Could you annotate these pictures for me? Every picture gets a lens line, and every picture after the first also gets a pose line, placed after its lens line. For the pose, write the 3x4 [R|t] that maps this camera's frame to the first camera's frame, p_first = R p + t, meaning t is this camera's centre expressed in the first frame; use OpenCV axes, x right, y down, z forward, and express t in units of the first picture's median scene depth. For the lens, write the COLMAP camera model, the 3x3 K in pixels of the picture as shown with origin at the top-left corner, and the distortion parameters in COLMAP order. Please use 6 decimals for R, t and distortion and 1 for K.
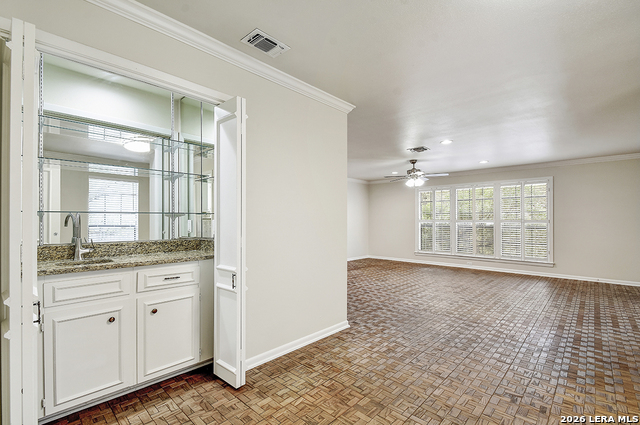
lens RADIAL K [[289.2, 0, 317.2], [0, 289.2, 223.5], [0, 0, 1]] dist [0.016831, -0.013979]
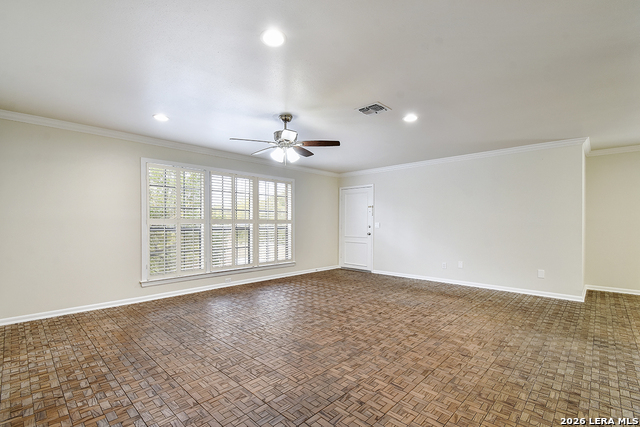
lens RADIAL K [[289.2, 0, 317.2], [0, 289.2, 224.5], [0, 0, 1]] dist [0.016831, -0.013979]
pose [[0.013130, -0.011734, 0.999845, -0.258529], [0.003964, 0.999924, 0.011683, -0.010729], [-0.999906, 0.003810, 0.013176, 0.982364]]
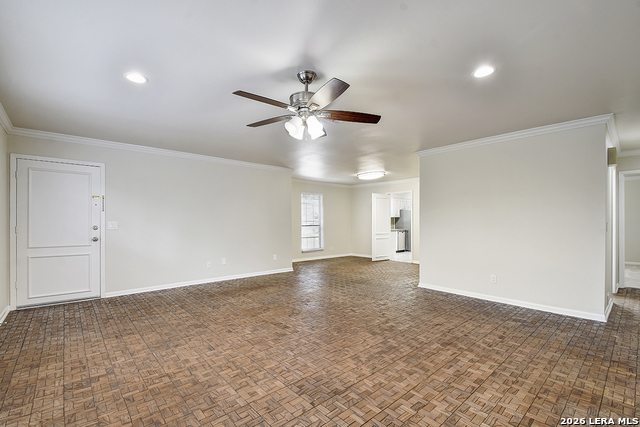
lens RADIAL K [[286.5, 0, 308.0], [0, 286.5, 221.4], [0, 0, 1]] dist [0.020319, -0.013128]
pose [[-0.993347, -0.003049, 0.115117, 0.301670], [-0.002579, 0.999988, 0.004235, -0.009486], [-0.115129, 0.003910, -0.993343, 1.487833]]
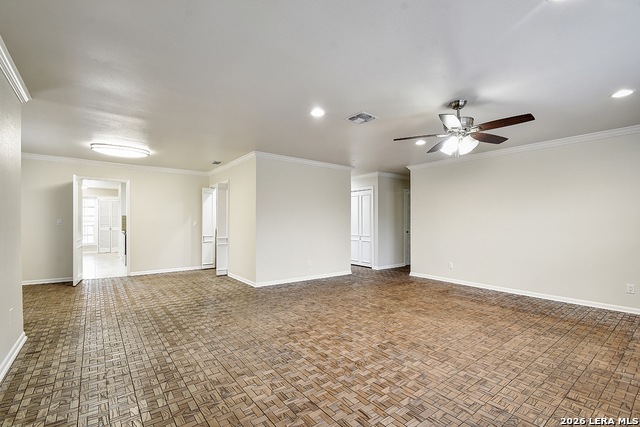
lens RADIAL K [[289.2, 0, 317.2], [0, 289.2, 224.5], [0, 0, 1]] dist [0.016831, -0.013979]
pose [[-0.155417, 0.000115, -0.987849, 0.922119], [-0.011736, 0.999929, 0.001963, -0.002504], [0.987779, 0.011899, -0.155404, 0.881925]]
